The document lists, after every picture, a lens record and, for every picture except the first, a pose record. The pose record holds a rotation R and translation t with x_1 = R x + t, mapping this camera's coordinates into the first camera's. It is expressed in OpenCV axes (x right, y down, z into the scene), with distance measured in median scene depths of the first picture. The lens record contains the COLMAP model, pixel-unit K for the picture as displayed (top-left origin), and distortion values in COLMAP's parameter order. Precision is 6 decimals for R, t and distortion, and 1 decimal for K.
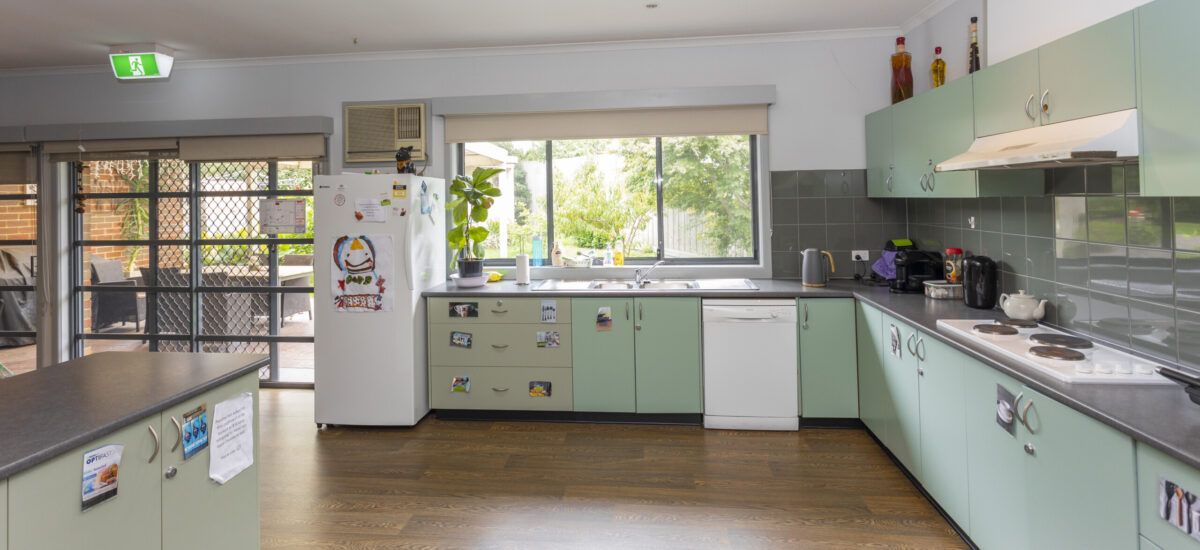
lens RADIAL K [[556.8, 0, 602.1], [0, 556.8, 191.5], [0, 0, 1]] dist [0.000779, 0.000053]
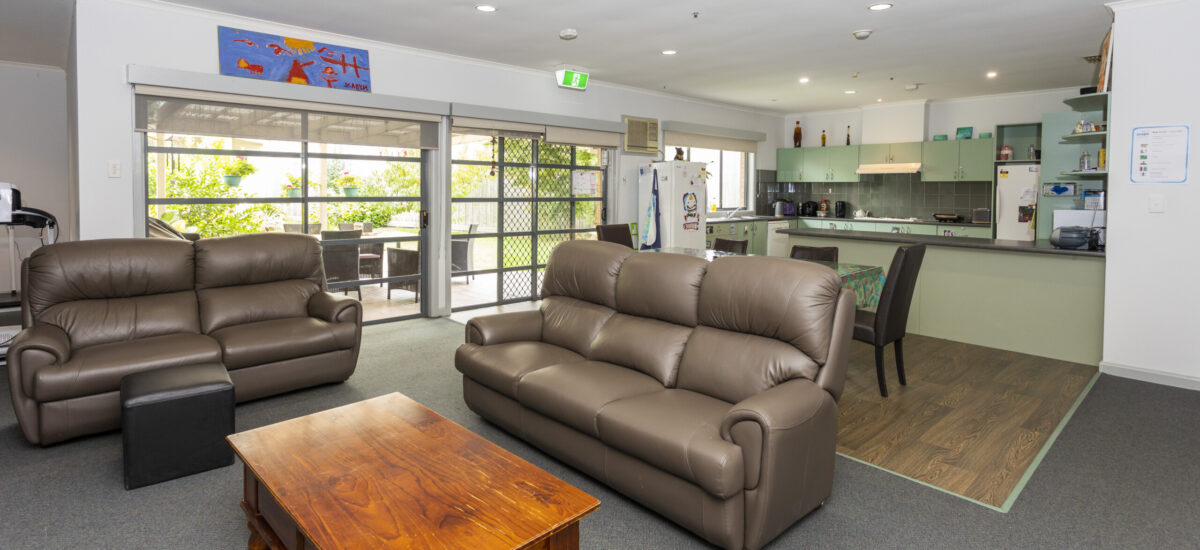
lens RADIAL K [[578.5, 0, 596.1], [0, 578.5, 194.0], [0, 0, 1]] dist [0.000356, -0.000053]
pose [[0.662058, 0.017058, 0.749258, -2.188151], [-0.029113, 0.999572, 0.002968, 0.087488], [-0.748887, -0.023778, 0.662271, -0.099940]]
